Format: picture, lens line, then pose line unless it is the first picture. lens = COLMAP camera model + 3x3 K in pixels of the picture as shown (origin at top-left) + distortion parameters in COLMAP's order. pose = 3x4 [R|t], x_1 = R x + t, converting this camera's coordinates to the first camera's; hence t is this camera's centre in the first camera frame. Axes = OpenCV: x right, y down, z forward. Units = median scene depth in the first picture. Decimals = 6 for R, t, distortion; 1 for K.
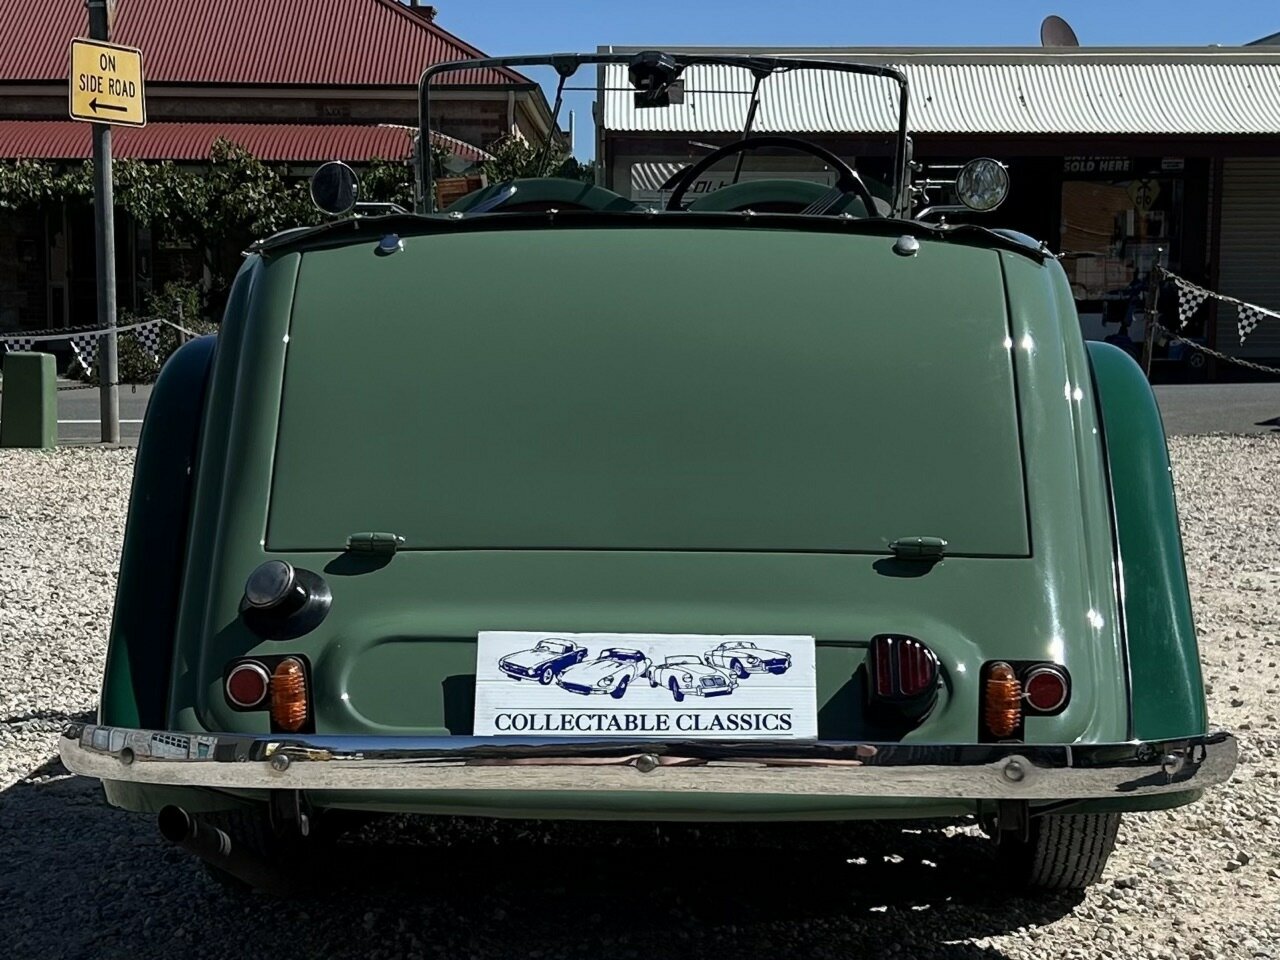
lens RADIAL K [[2347.2, 0, 640.0], [0, 2347.2, 480.0], [0, 0, 1]] dist [0.323923, -1.954131]
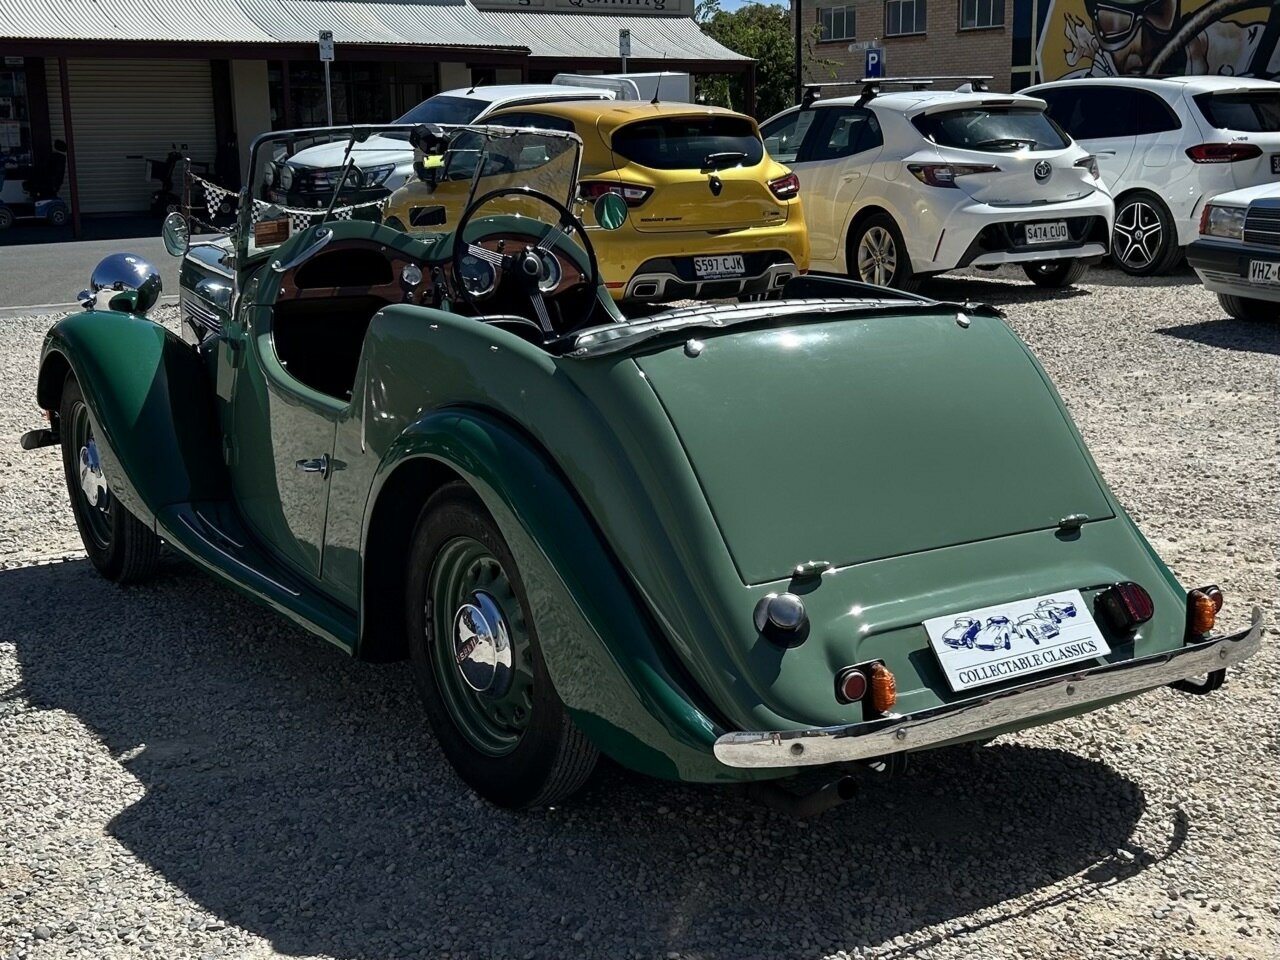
lens RADIAL K [[1762.1, 0, 646.2], [0, 1762.1, 509.6], [0, 0, 1]] dist [0.141380, -0.444762]
pose [[0.824224, -0.135342, 0.549852, -0.834855], [0.065814, 0.987333, 0.144370, -0.183319], [-0.562426, -0.082805, 0.822691, 0.169812]]
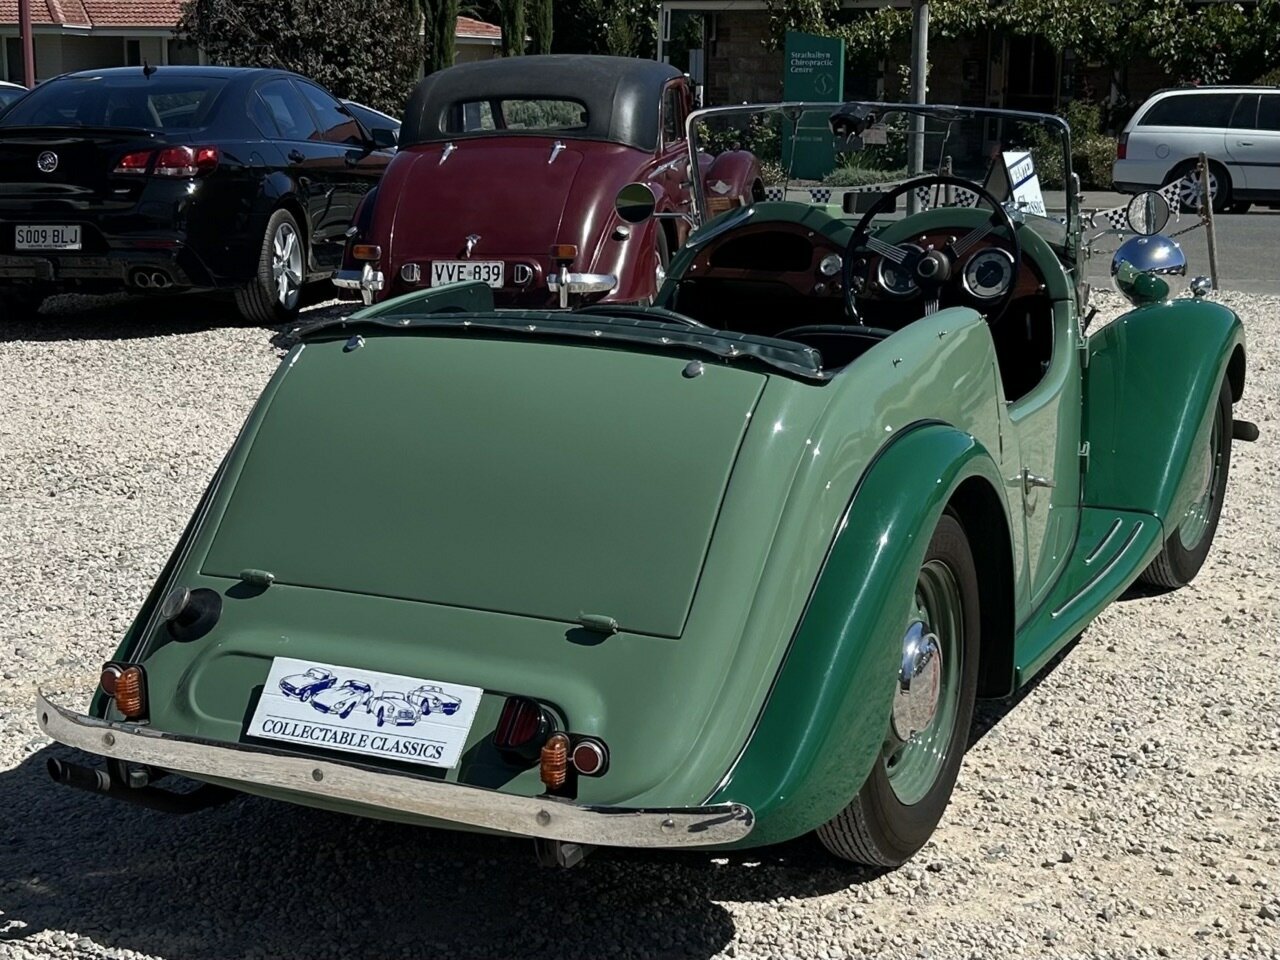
lens RADIAL K [[2019.9, 0, 644.3], [0, 2019.9, 445.9], [0, 0, 1]] dist [0.223377, -0.904331]
pose [[0.904976, 0.075498, -0.418711, 0.638468], [-0.034743, 0.993957, 0.104130, -0.197820], [0.424042, -0.079688, 0.902130, -0.001992]]
